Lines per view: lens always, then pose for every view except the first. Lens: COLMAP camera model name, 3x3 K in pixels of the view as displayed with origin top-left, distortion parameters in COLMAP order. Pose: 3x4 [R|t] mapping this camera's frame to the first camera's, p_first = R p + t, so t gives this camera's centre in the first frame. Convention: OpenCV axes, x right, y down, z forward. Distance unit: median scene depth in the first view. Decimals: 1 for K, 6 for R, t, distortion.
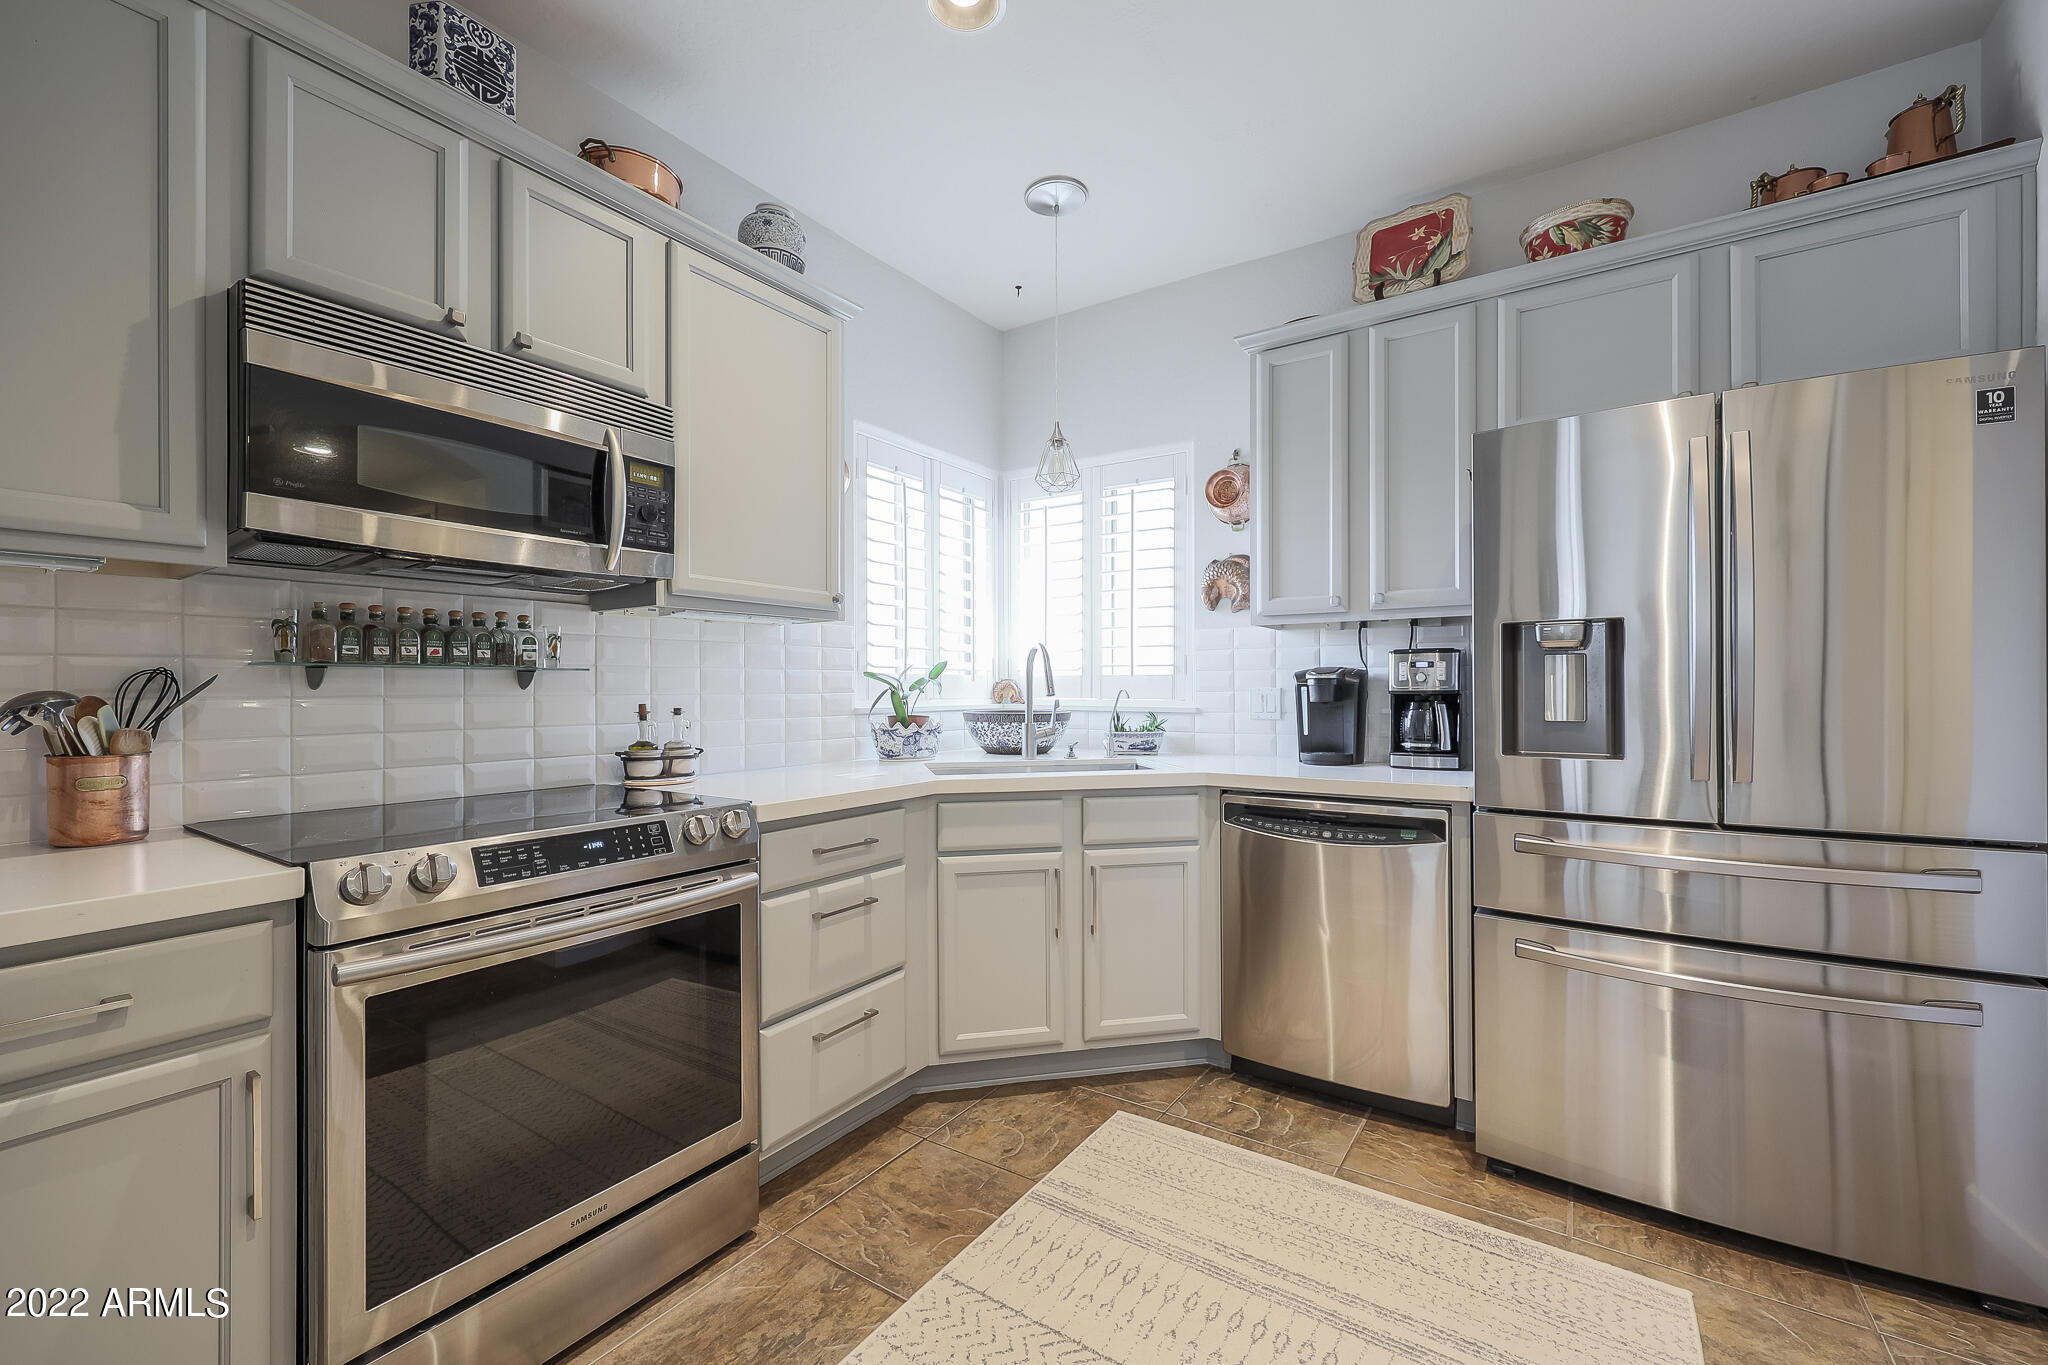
lens RADIAL K [[834.0, 0, 1022.1], [0, 834.0, 685.0], [0, 0, 1]] dist [0.000987, -0.000178]
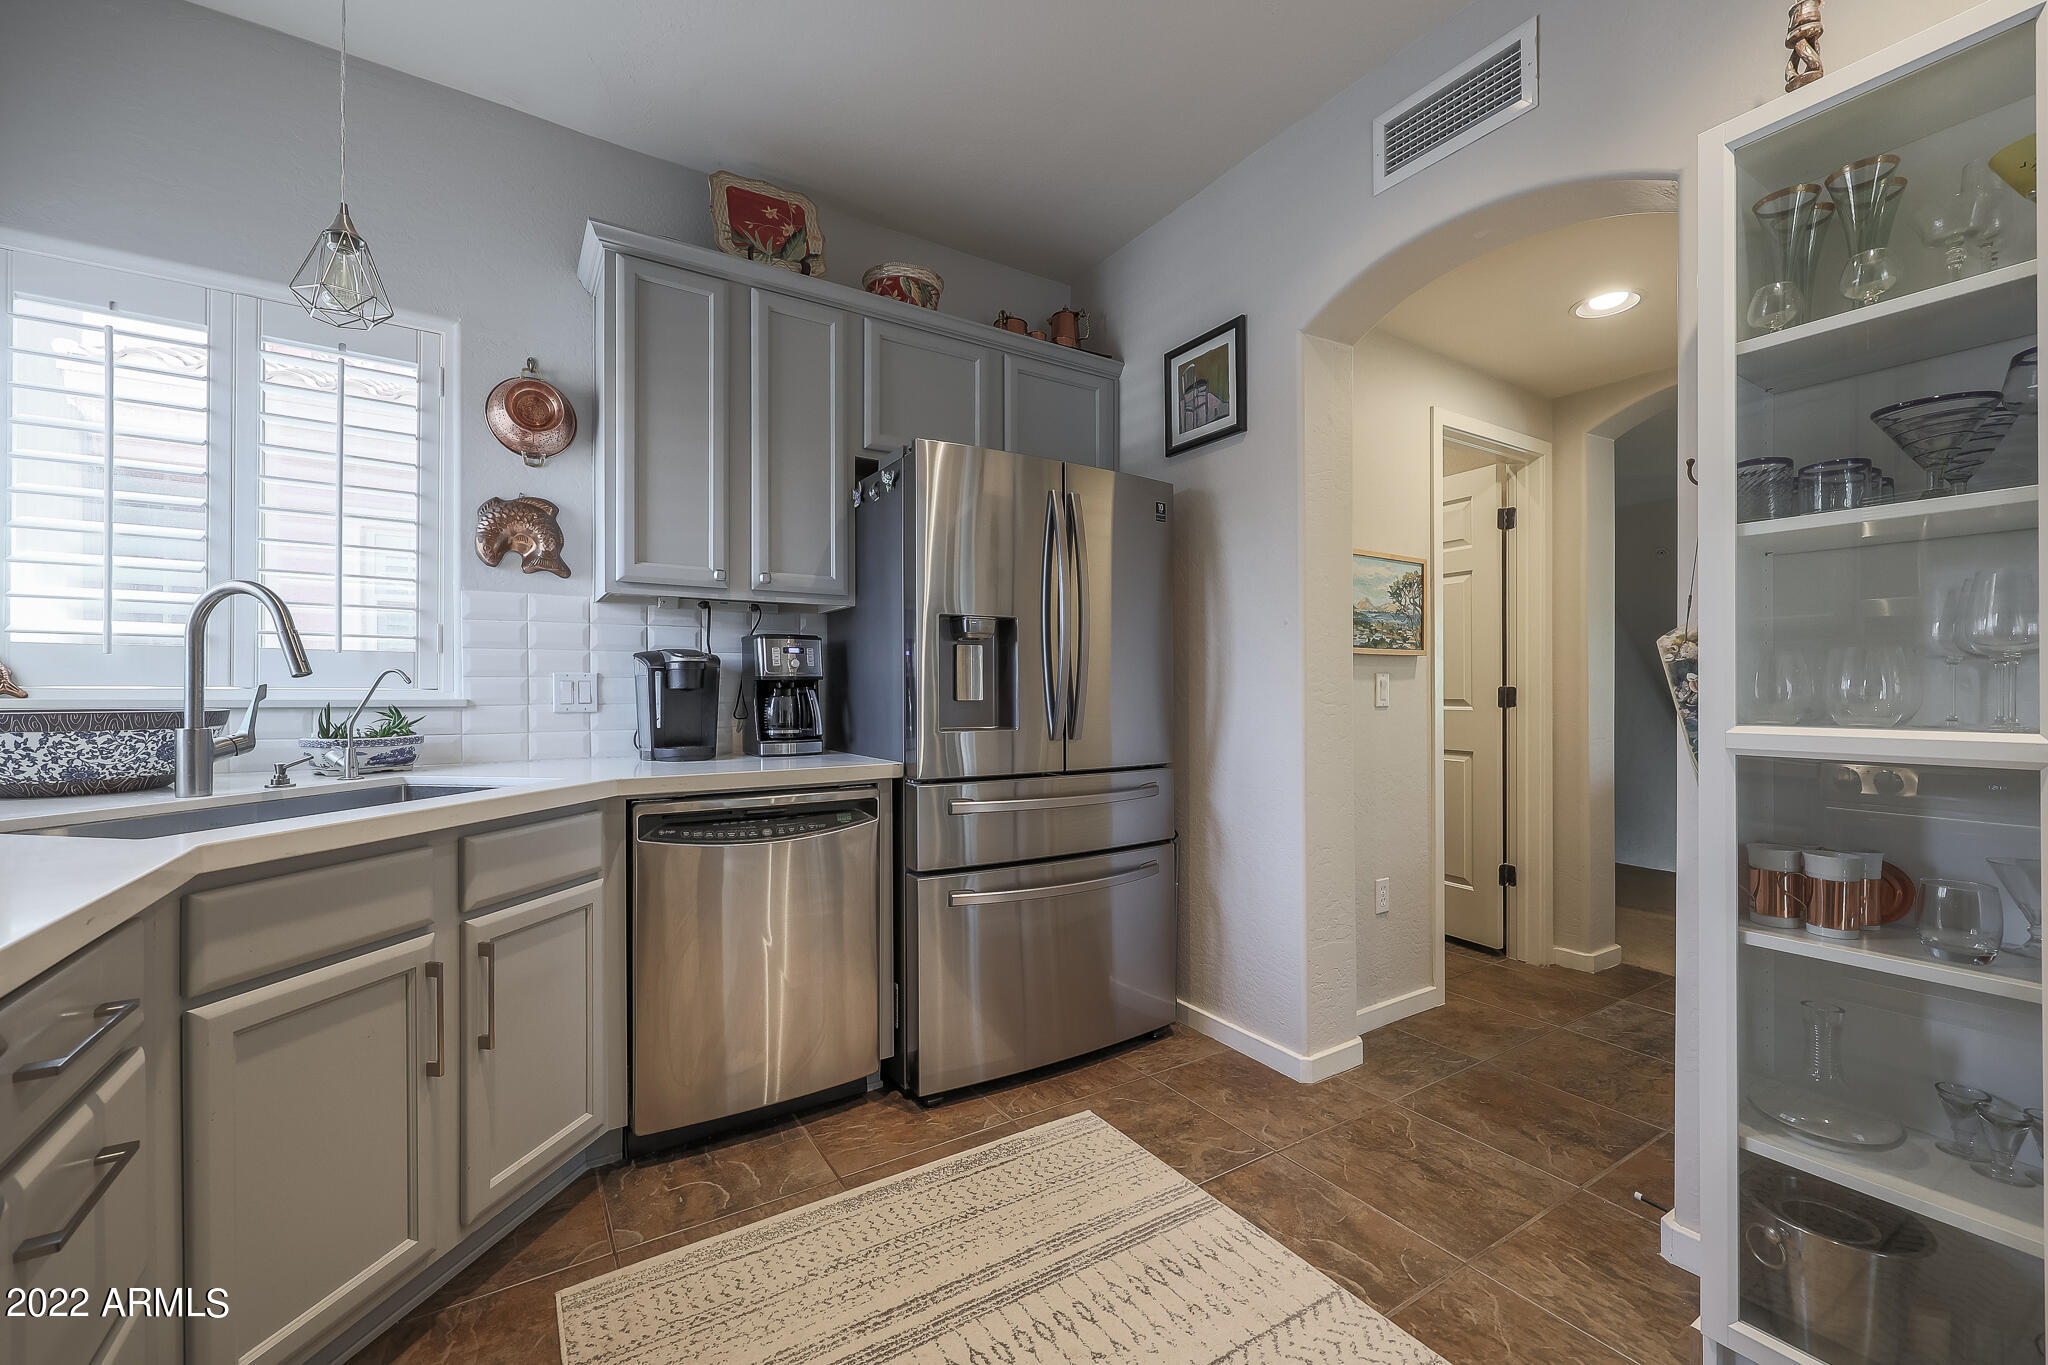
lens RADIAL K [[834.0, 0, 1020.7], [0, 834.0, 687.5], [0, 0, 1]] dist [0.000987, -0.000178]
pose [[0.395473, 0.006281, 0.918456, -0.372484], [-0.002764, 0.999980, -0.005648, 0.028346], [-0.918474, -0.000305, 0.395482, 0.410348]]
